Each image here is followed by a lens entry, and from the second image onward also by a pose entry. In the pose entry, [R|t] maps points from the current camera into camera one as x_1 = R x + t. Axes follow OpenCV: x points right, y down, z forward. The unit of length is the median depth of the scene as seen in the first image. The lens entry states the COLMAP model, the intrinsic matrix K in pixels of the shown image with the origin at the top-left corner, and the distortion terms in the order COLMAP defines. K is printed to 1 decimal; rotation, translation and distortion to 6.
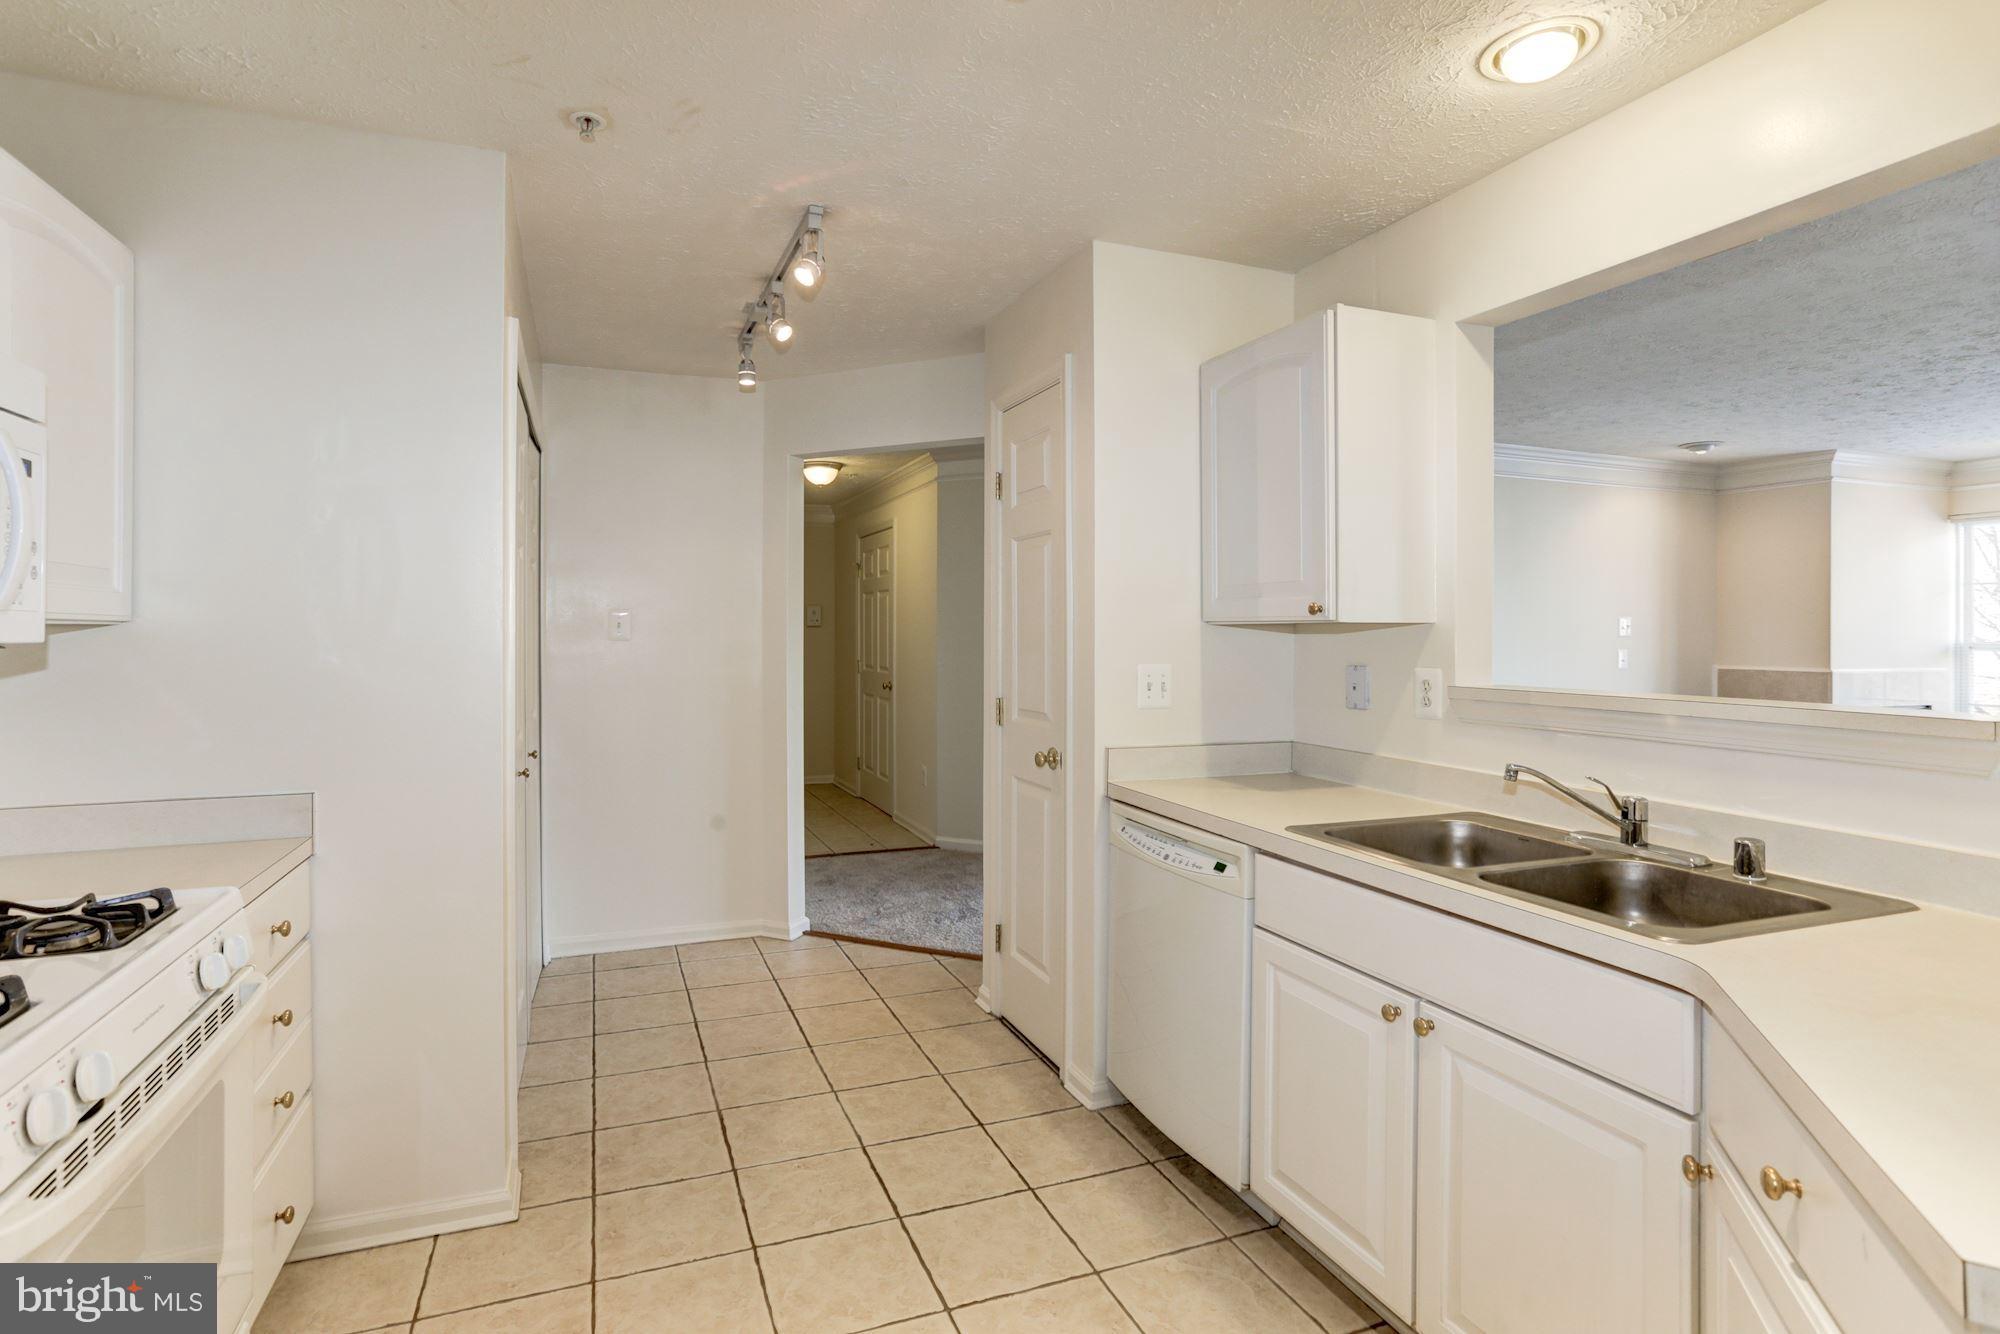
lens RADIAL K [[997.4, 0, 962.0], [0, 997.4, 626.3], [0, 0, 1]] dist [-0.050386, 0.033415]
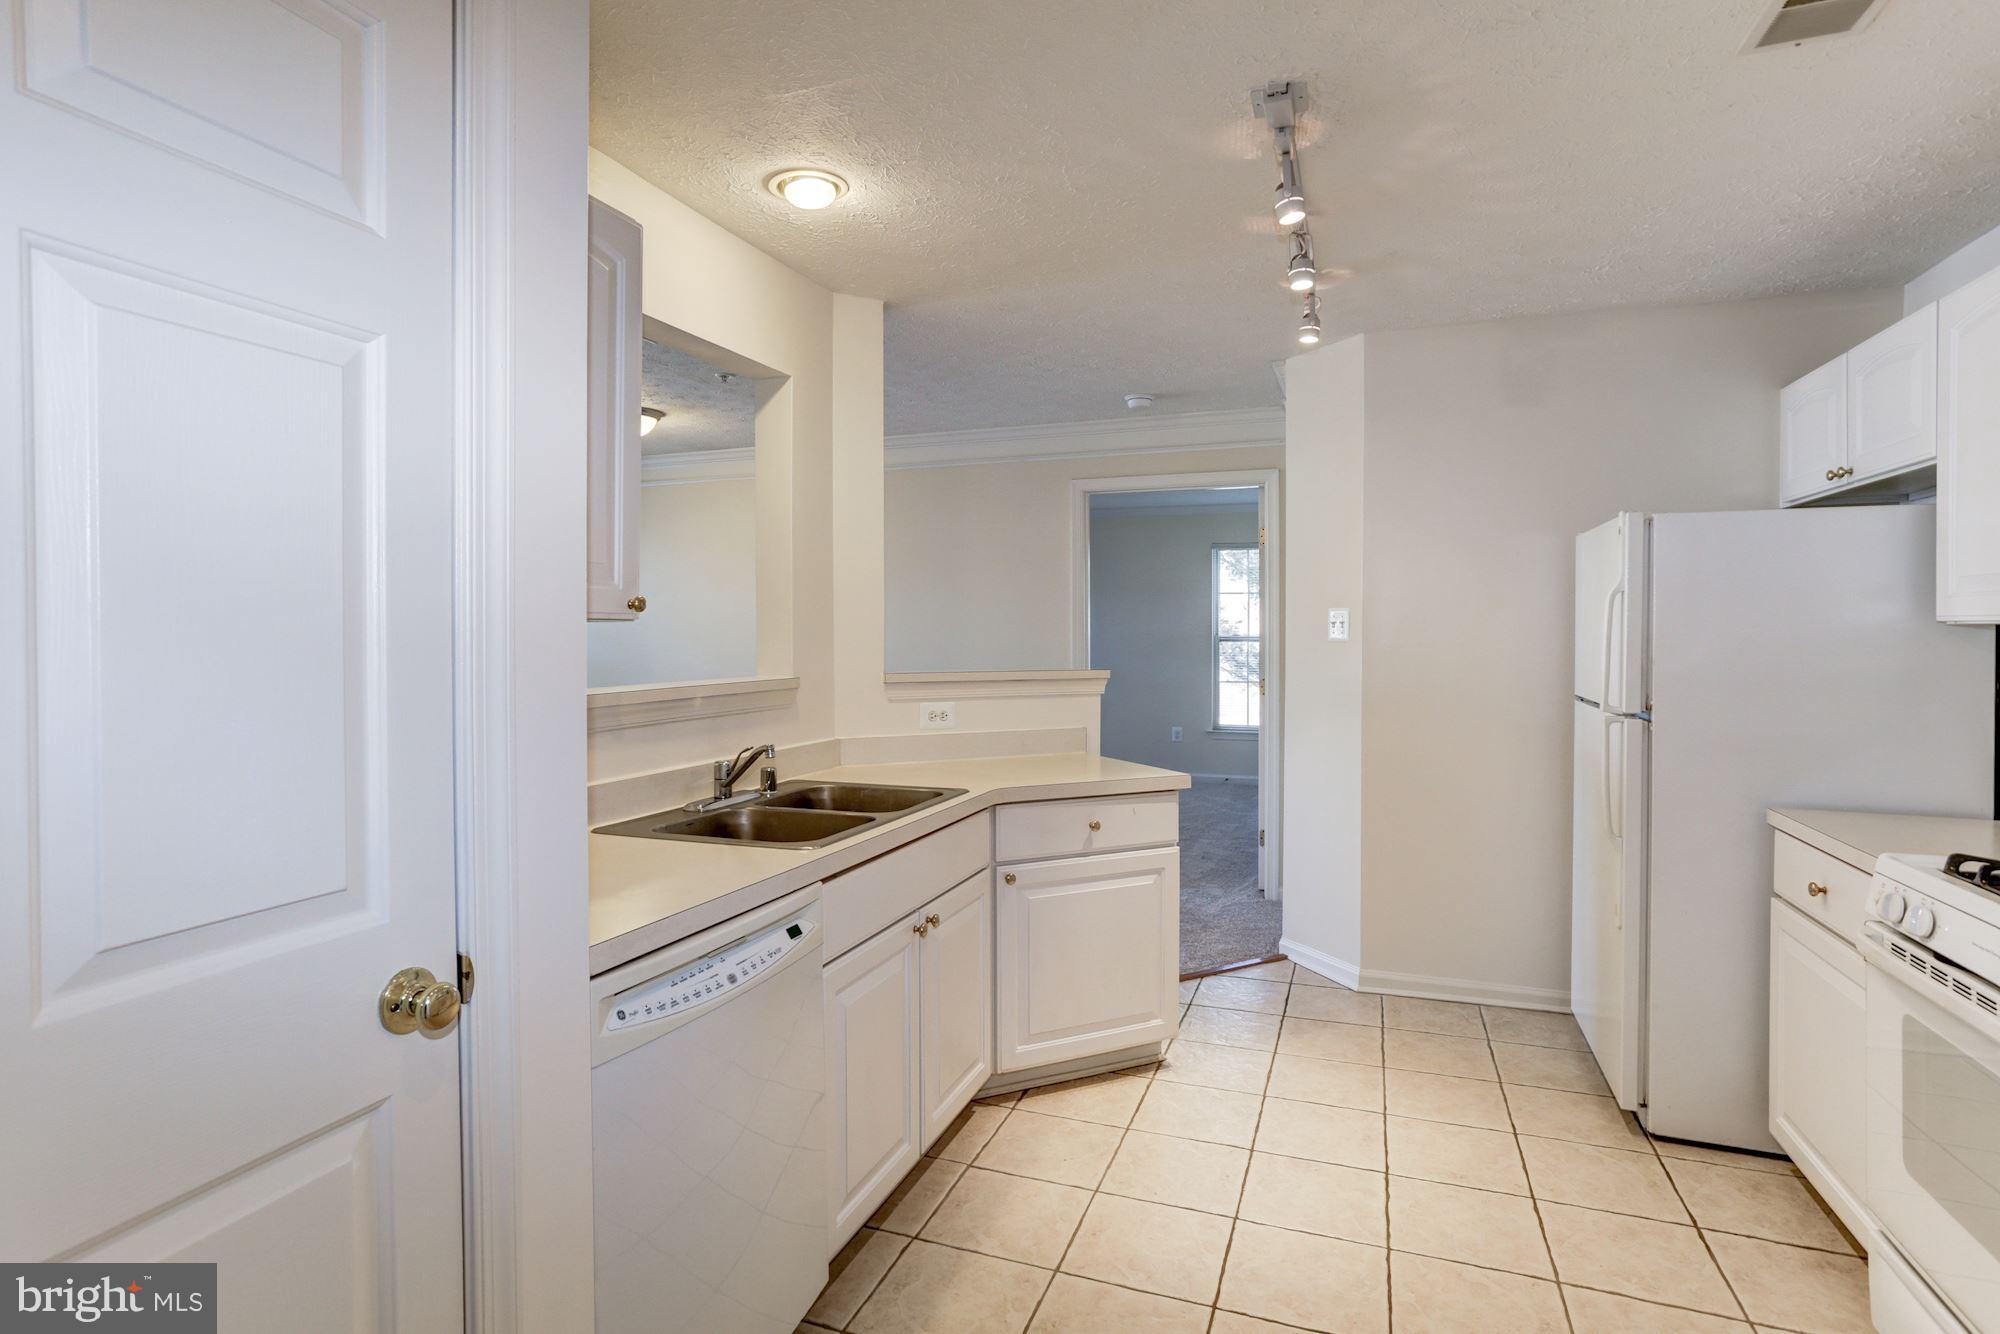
lens RADIAL K [[1004.3, 0, 1001.7], [0, 1004.3, 634.5], [0, 0, 1]] dist [-0.055418, 0.034536]
pose [[-0.746491, -0.003886, 0.665385, -0.354777], [-0.002903, 0.999992, 0.002584, 0.002161], [-0.665390, -0.000002, -0.746496, 1.336098]]
